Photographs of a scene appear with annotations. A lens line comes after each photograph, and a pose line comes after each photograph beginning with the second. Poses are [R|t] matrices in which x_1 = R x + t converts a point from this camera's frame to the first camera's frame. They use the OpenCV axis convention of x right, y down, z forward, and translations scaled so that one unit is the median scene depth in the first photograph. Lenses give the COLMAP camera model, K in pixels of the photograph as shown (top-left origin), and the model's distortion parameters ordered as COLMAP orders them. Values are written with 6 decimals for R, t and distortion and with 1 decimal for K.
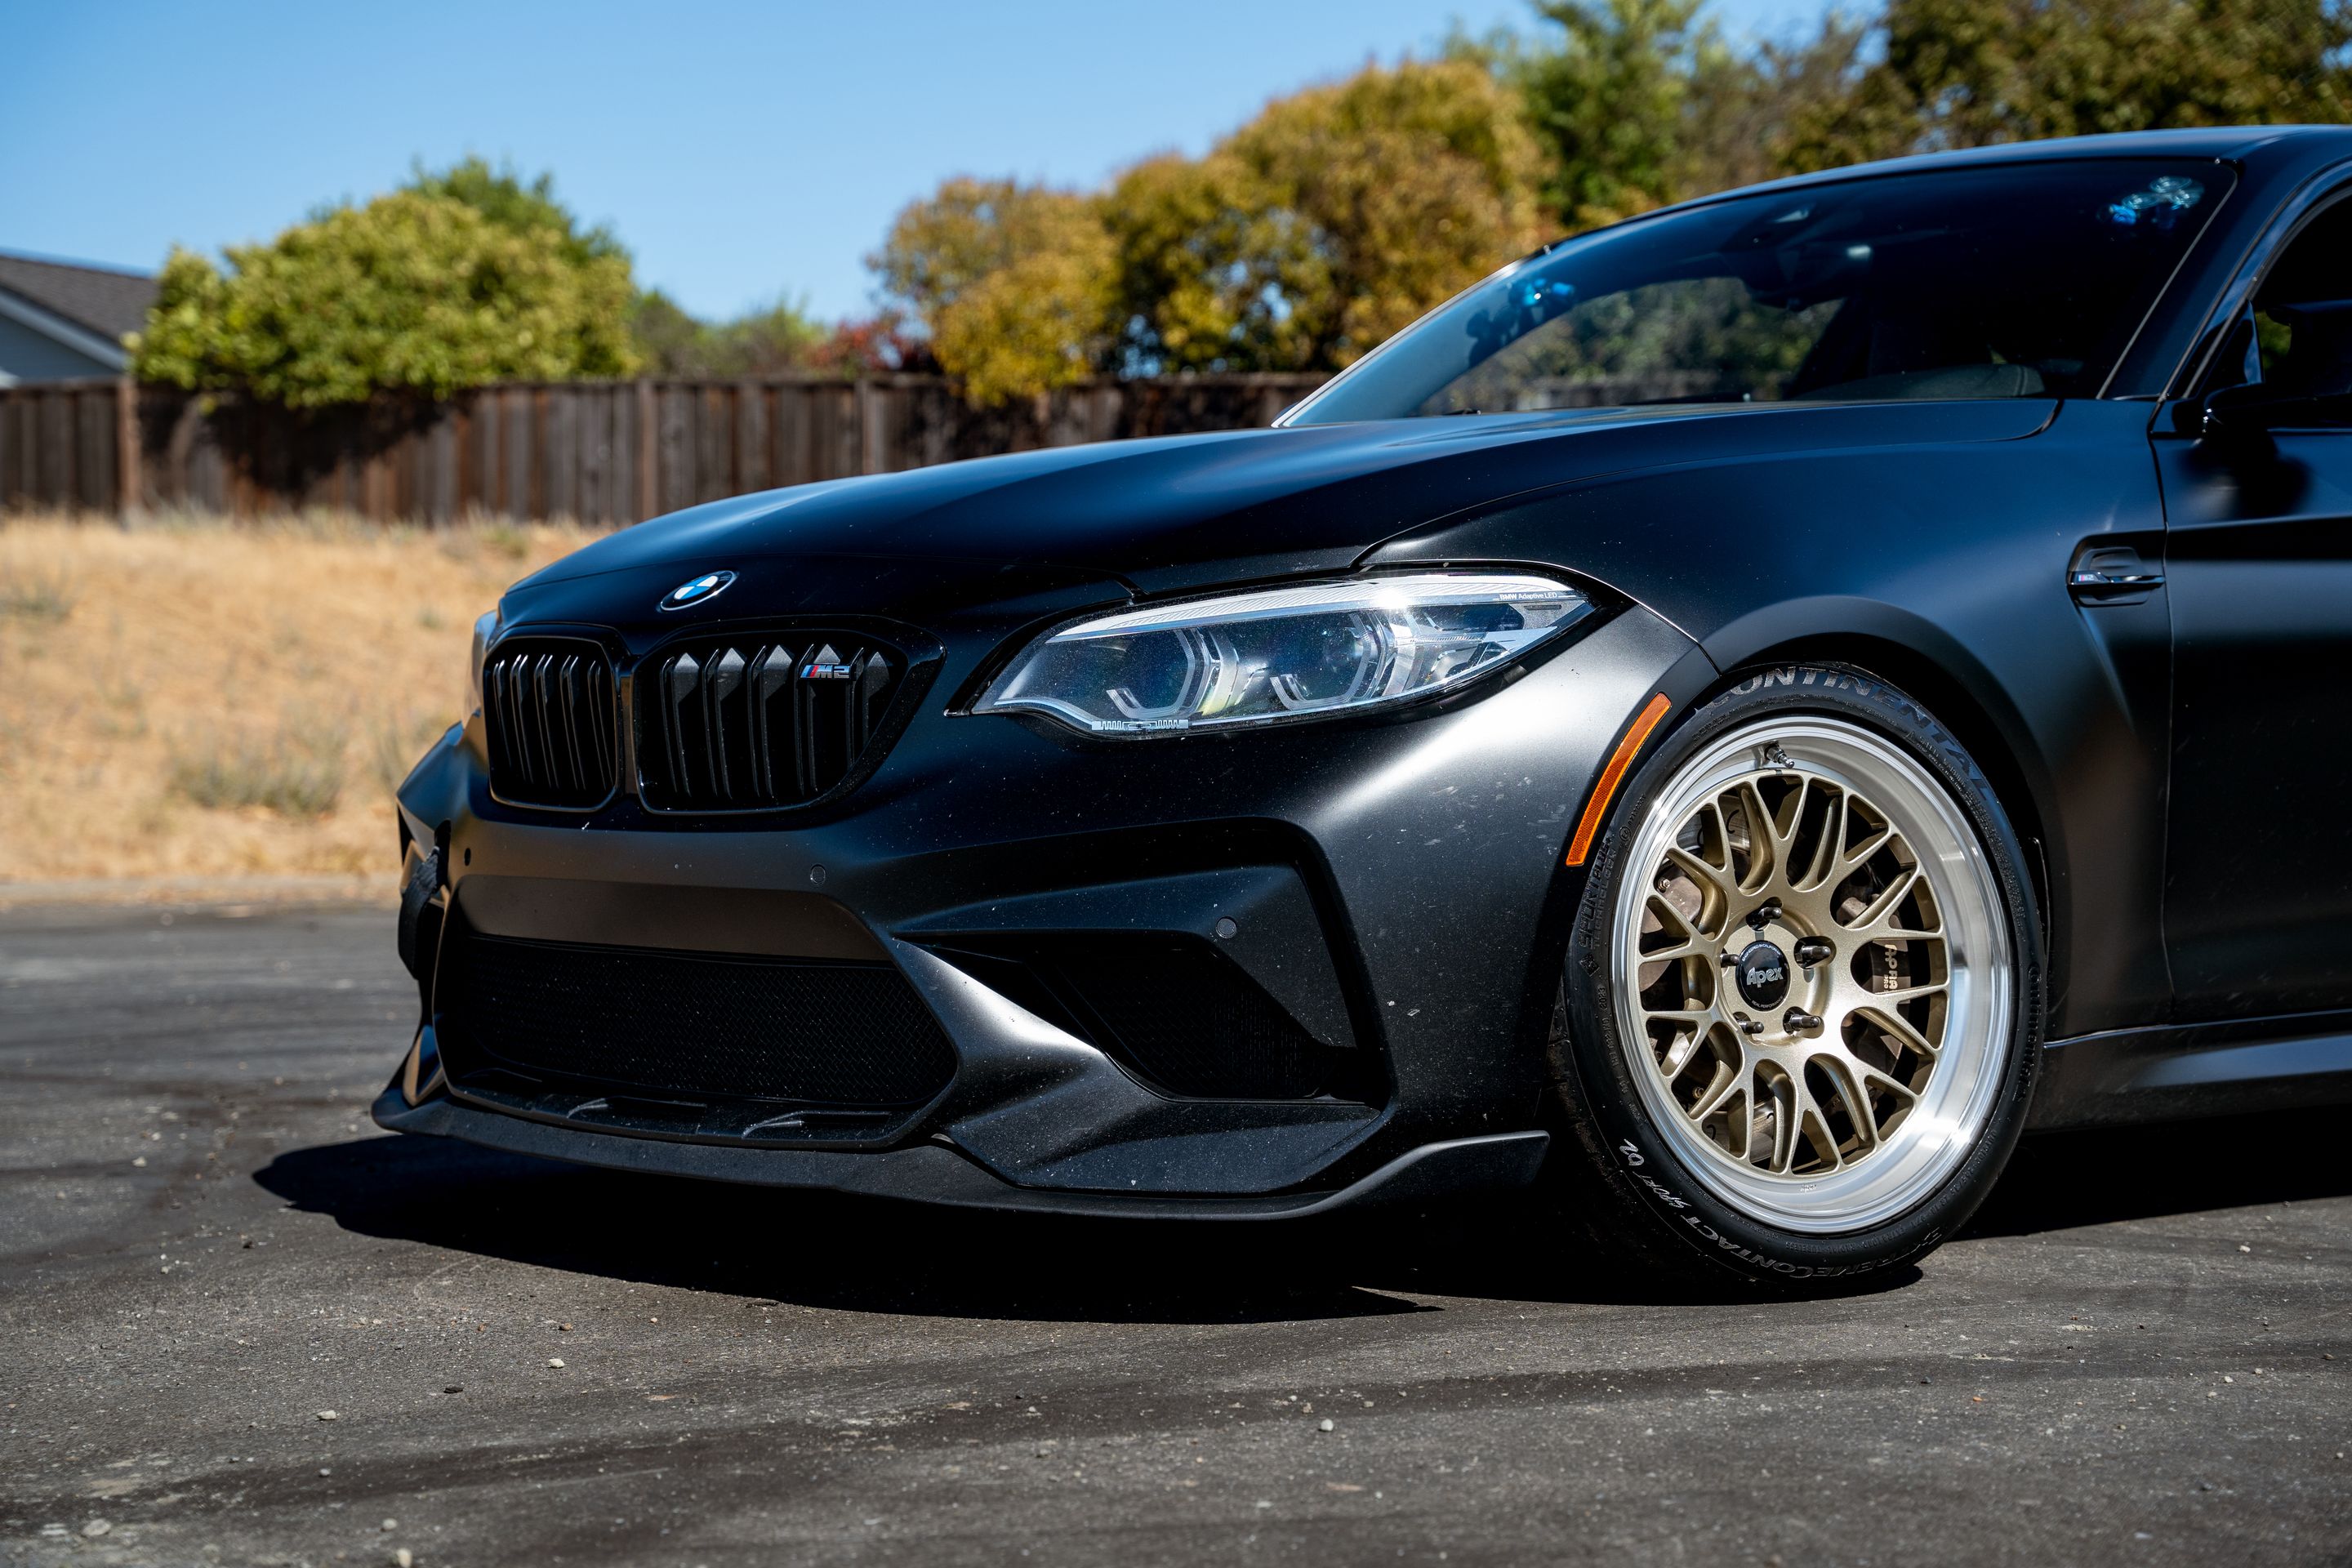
lens RADIAL K [[3838.0, 0, 1237.0], [0, 3838.0, 906.3], [0, 0, 1]] dist [0.066949, 0.876304]
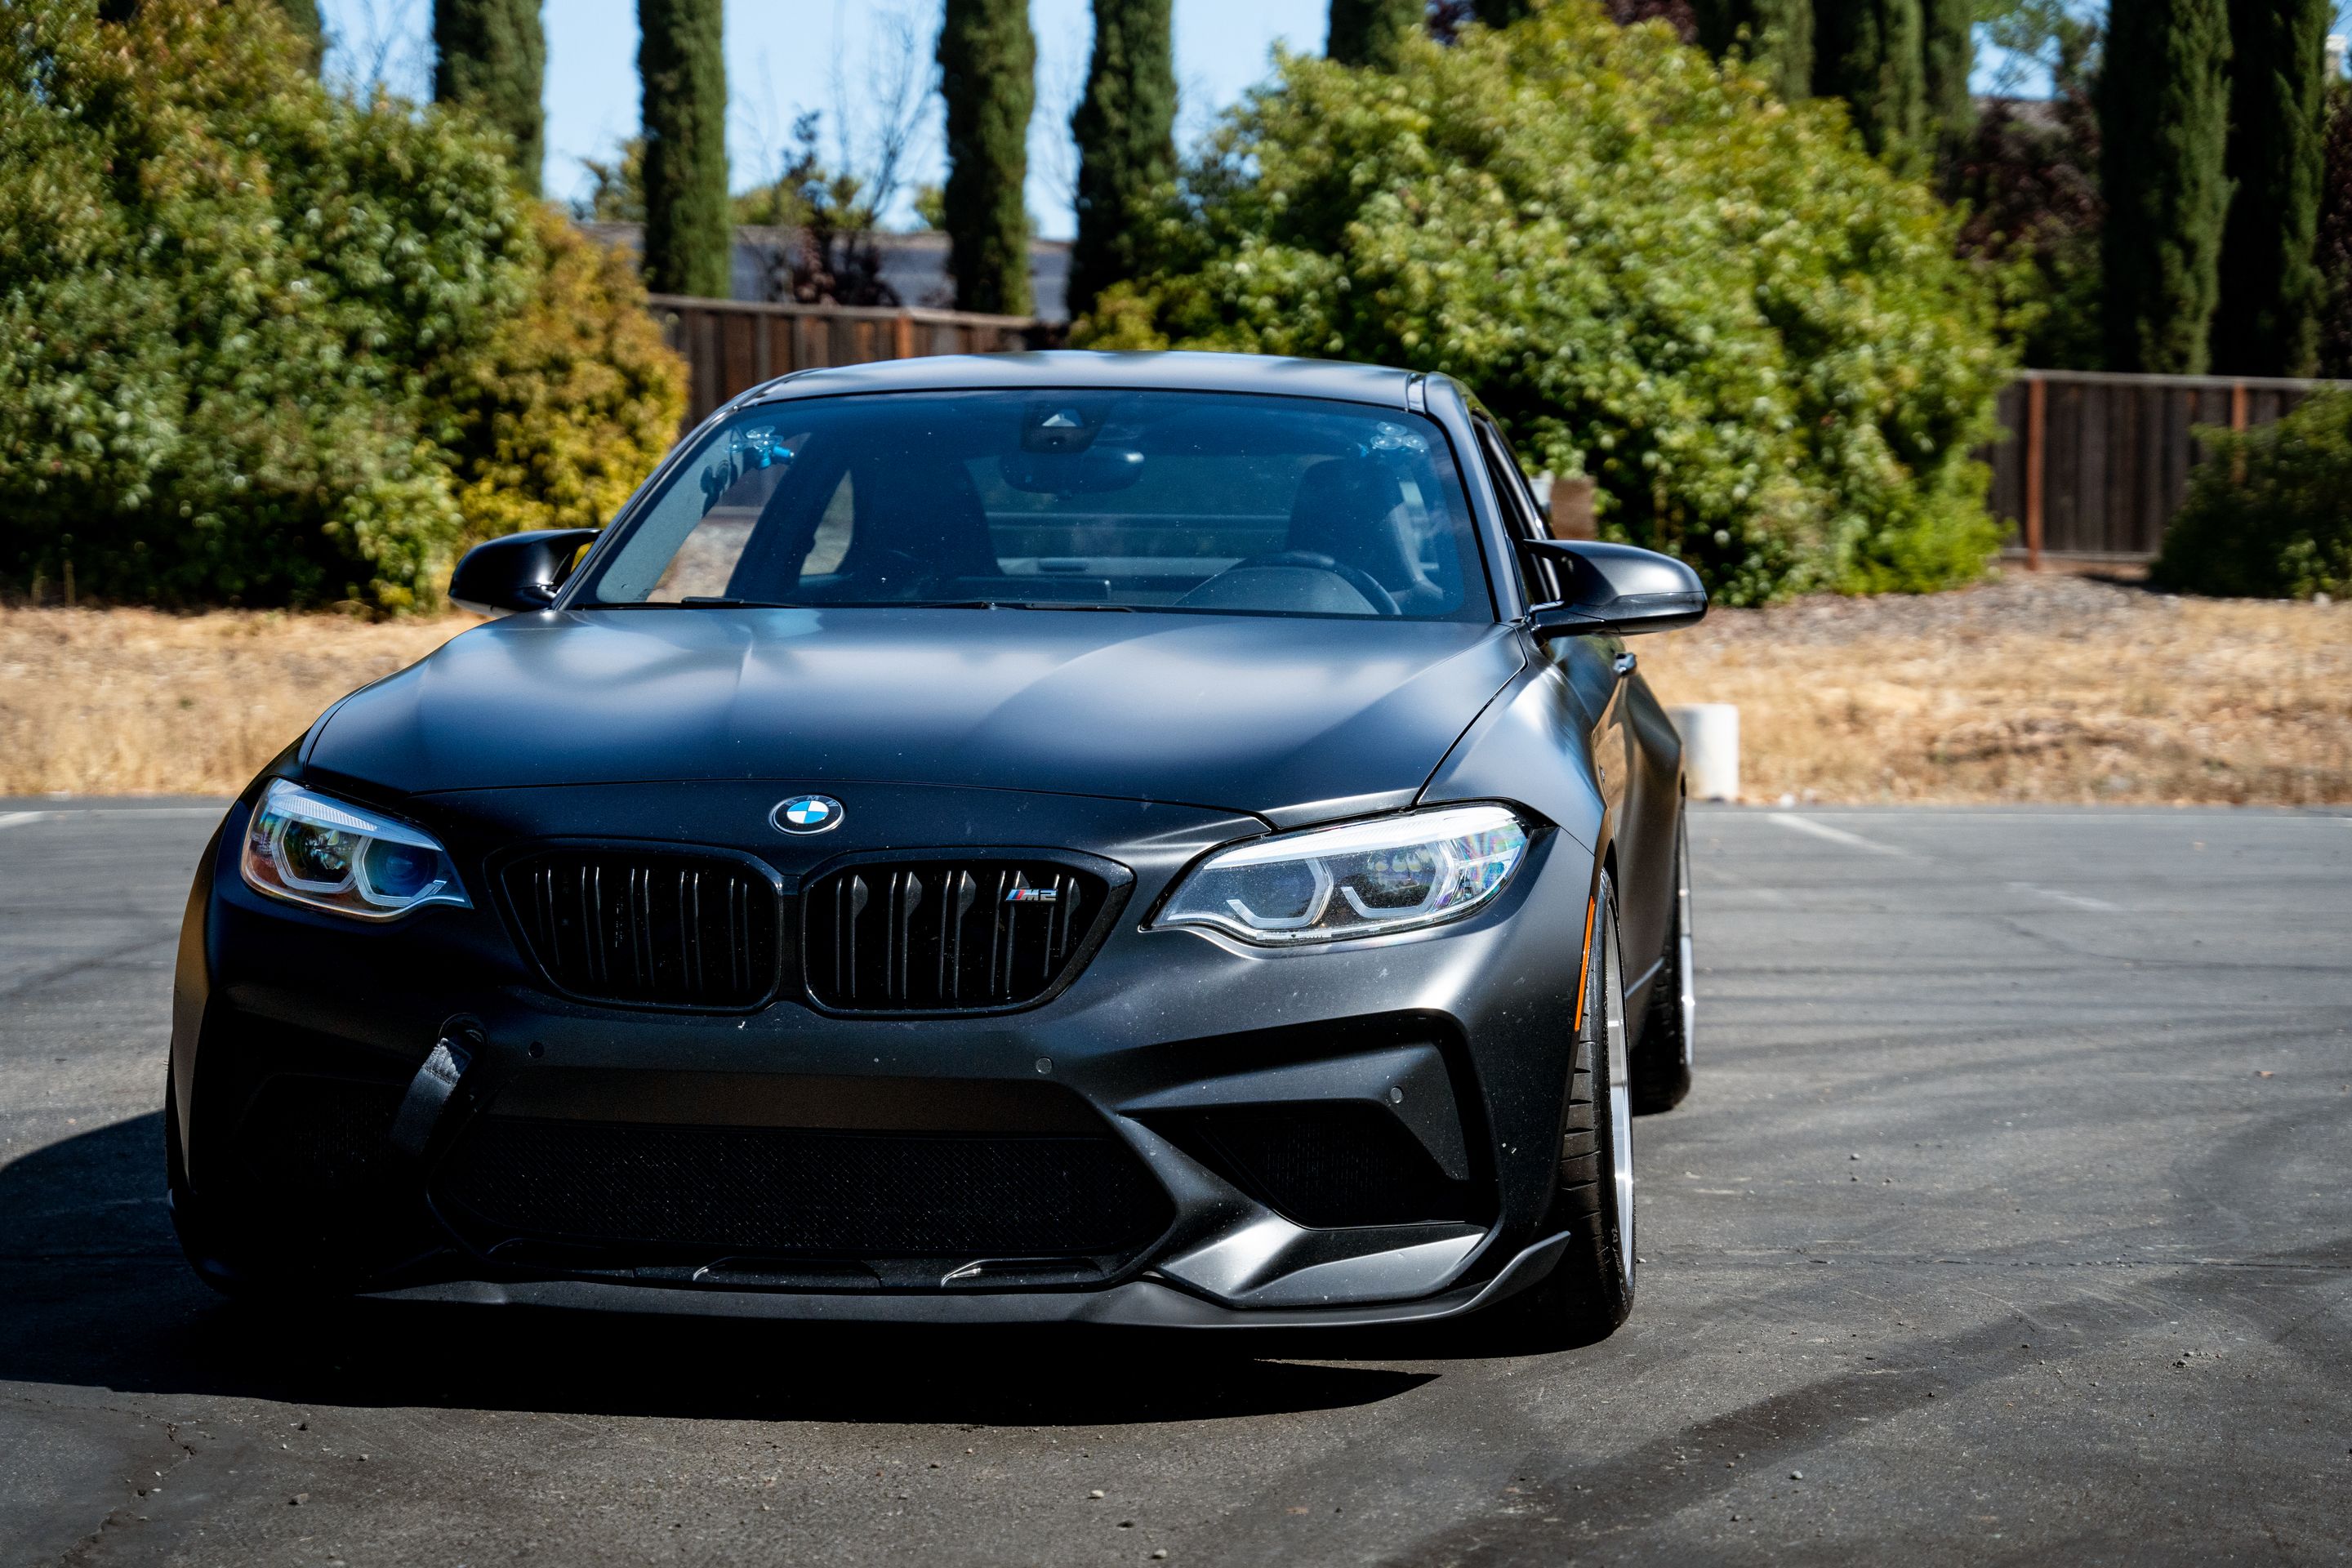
lens RADIAL K [[4277.2, 0, 1164.1], [0, 4277.2, 787.5], [0, 0, 1]] dist [0.220095, 0.598161]
pose [[0.782298, -0.018332, 0.622635, -0.907031], [0.015241, 0.999831, 0.010288, -0.107606], [-0.622718, 0.001441, 0.782445, -0.079751]]
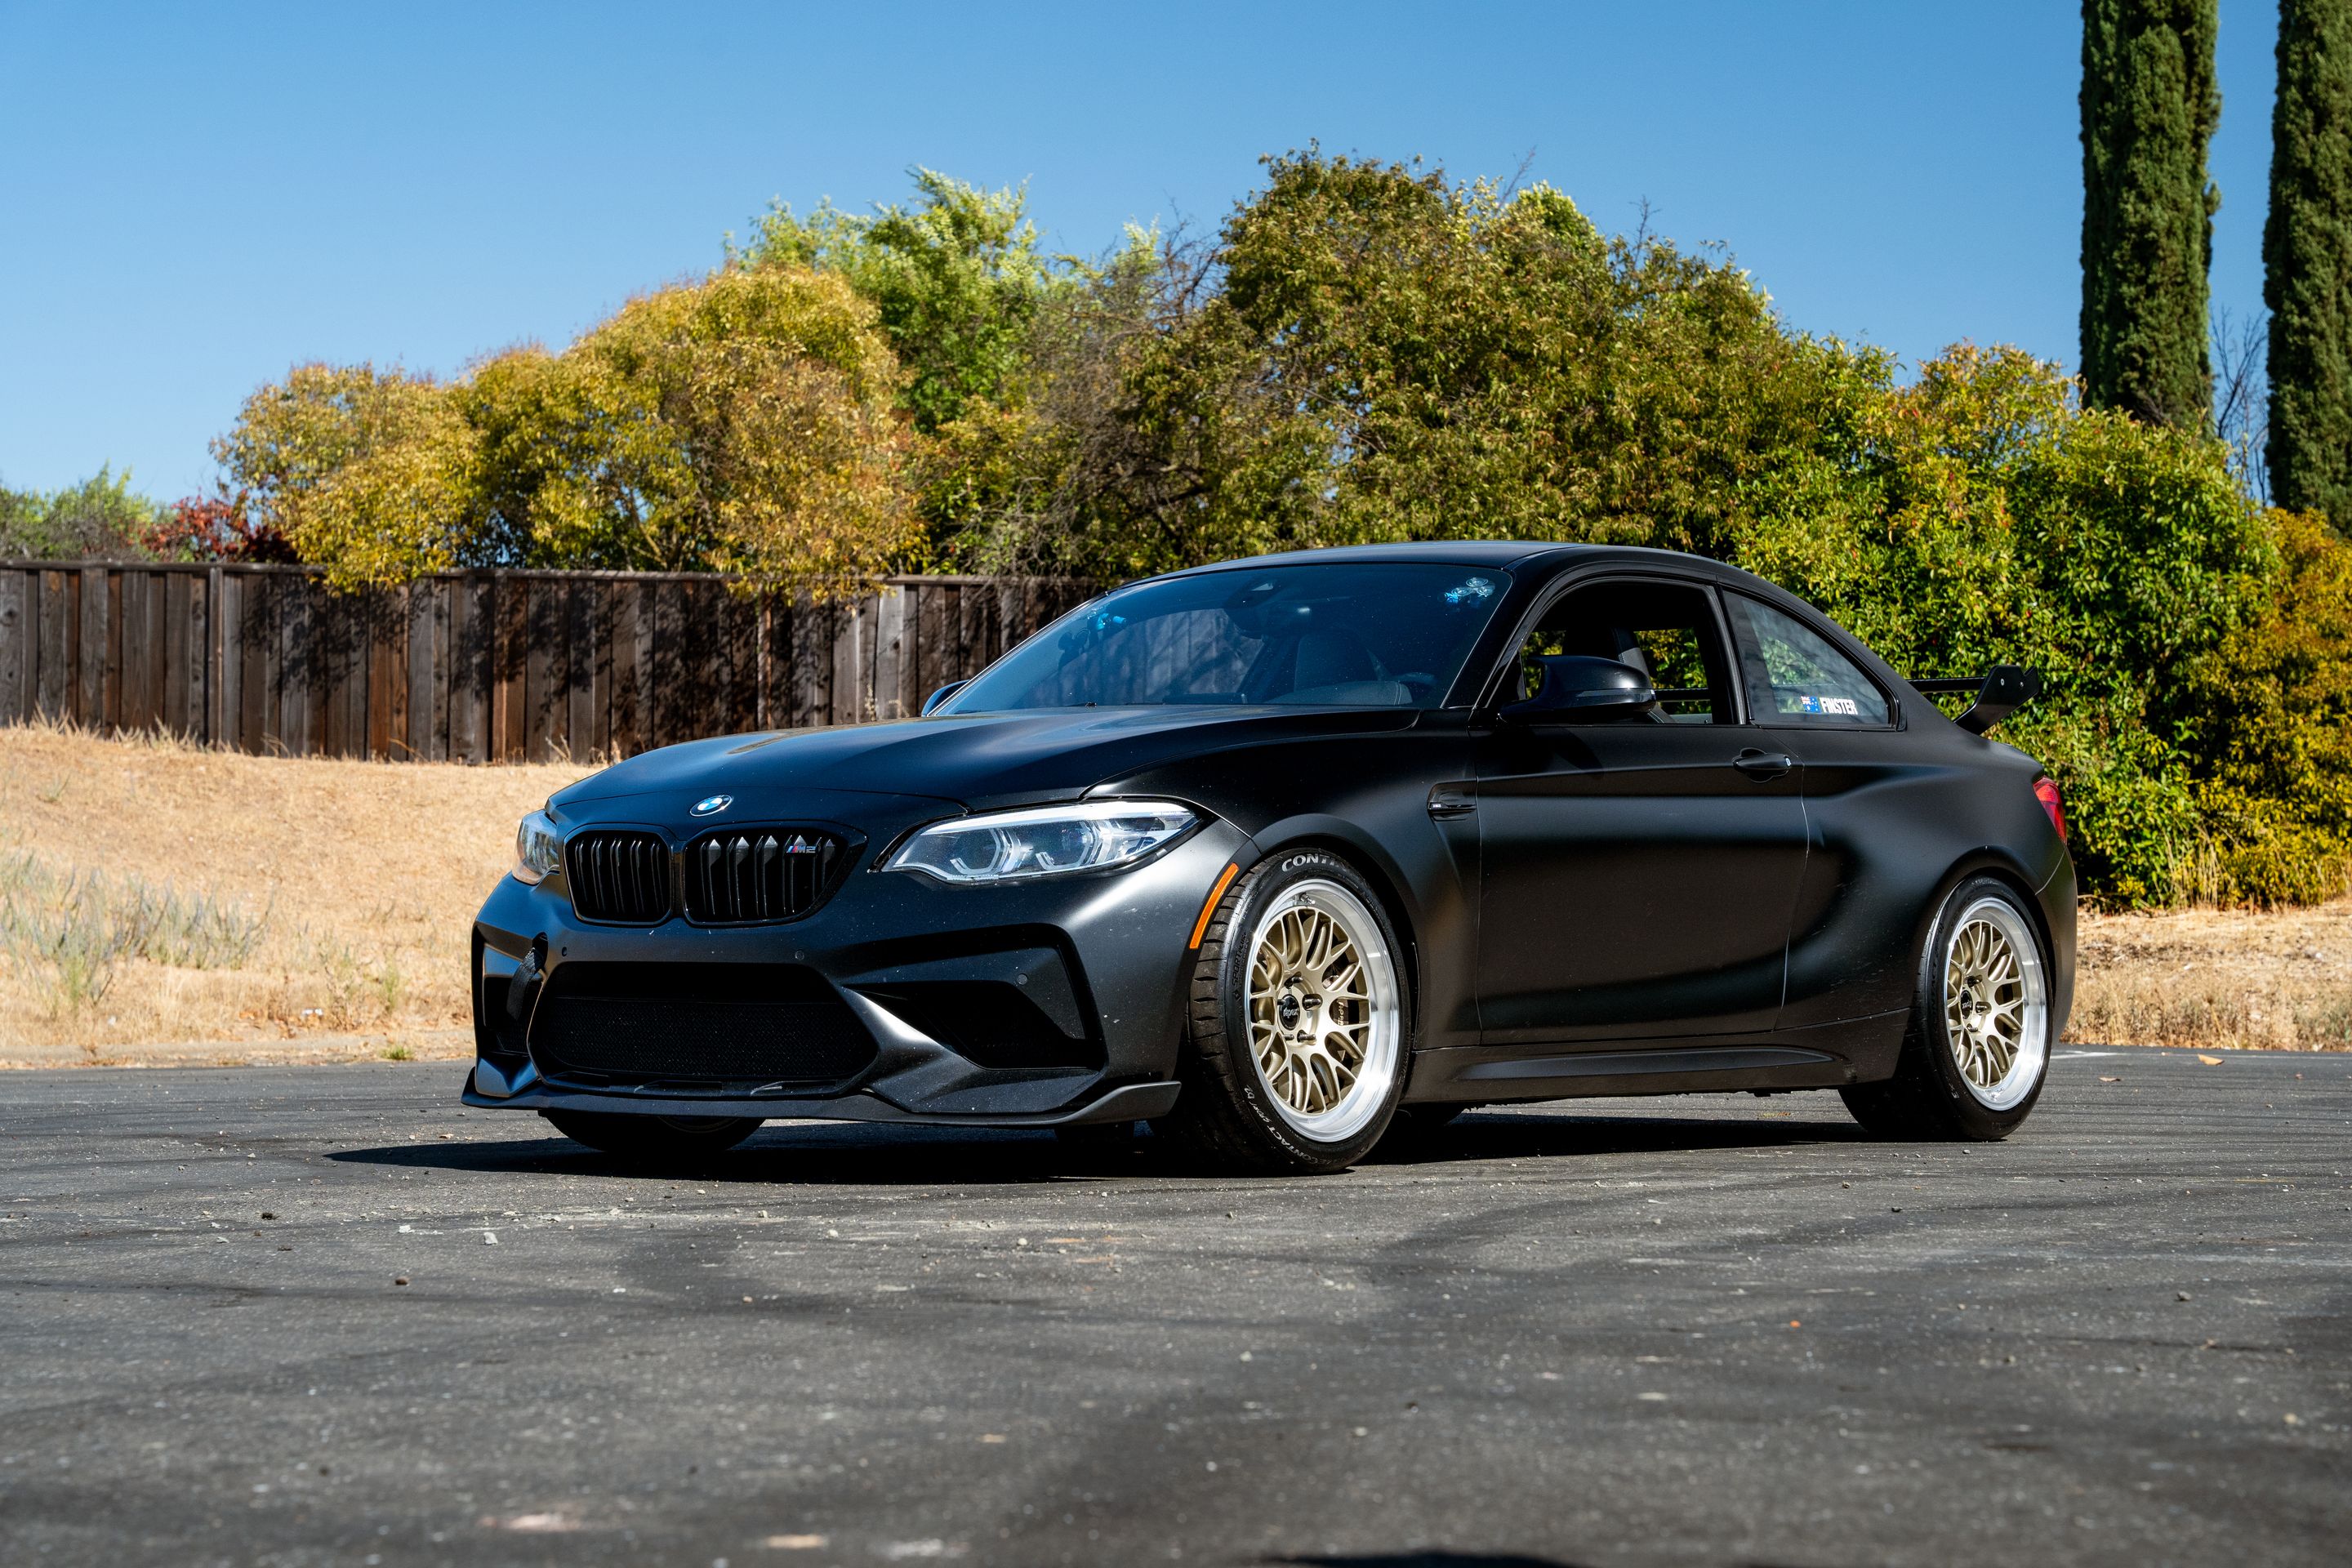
lens RADIAL K [[4277.2, 0, 1164.1], [0, 4277.2, 787.5], [0, 0, 1]] dist [0.220095, 0.598161]
pose [[0.987425, 0.009165, 0.157823, -0.264833], [0.003377, 0.996868, -0.079016, 0.077515], [-0.158053, 0.078555, 0.984301, -1.134219]]
